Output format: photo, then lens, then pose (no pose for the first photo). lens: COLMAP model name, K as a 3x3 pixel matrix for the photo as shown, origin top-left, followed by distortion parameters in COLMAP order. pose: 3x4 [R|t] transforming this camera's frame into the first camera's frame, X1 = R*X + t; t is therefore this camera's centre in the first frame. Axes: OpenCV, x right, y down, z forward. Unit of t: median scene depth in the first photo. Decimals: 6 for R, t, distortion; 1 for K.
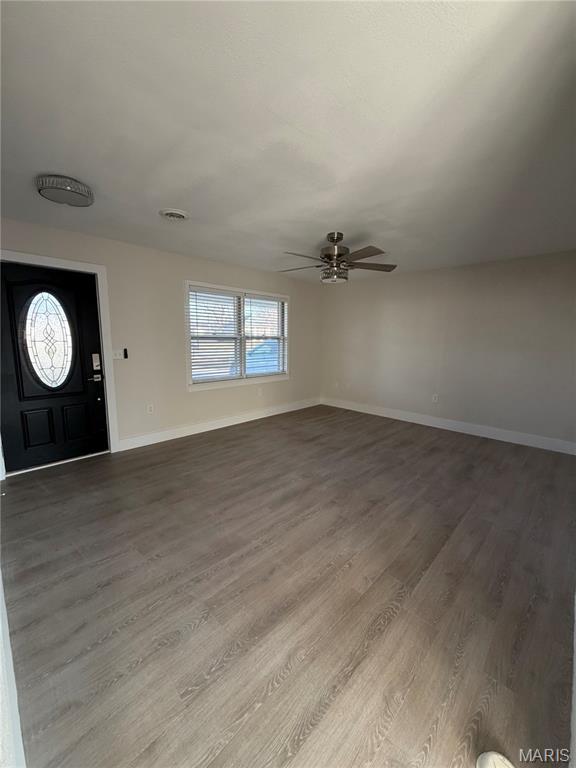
lens RADIAL K [[305.2, 0, 287.9], [0, 305.2, 382.8], [0, 0, 1]] dist [-0.000630, 0.000482]
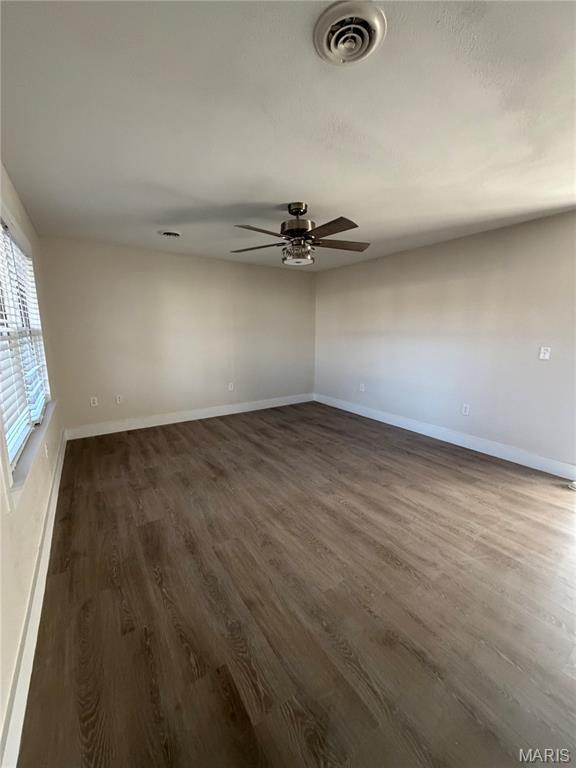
lens RADIAL K [[305.2, 0, 288.1], [0, 305.2, 384.6], [0, 0, 1]] dist [-0.000630, 0.000482]
pose [[0.213151, -0.189898, 0.958387, -0.739228], [0.151476, 0.975491, 0.159598, -0.145436], [-0.965206, 0.111154, 0.236692, 0.879221]]
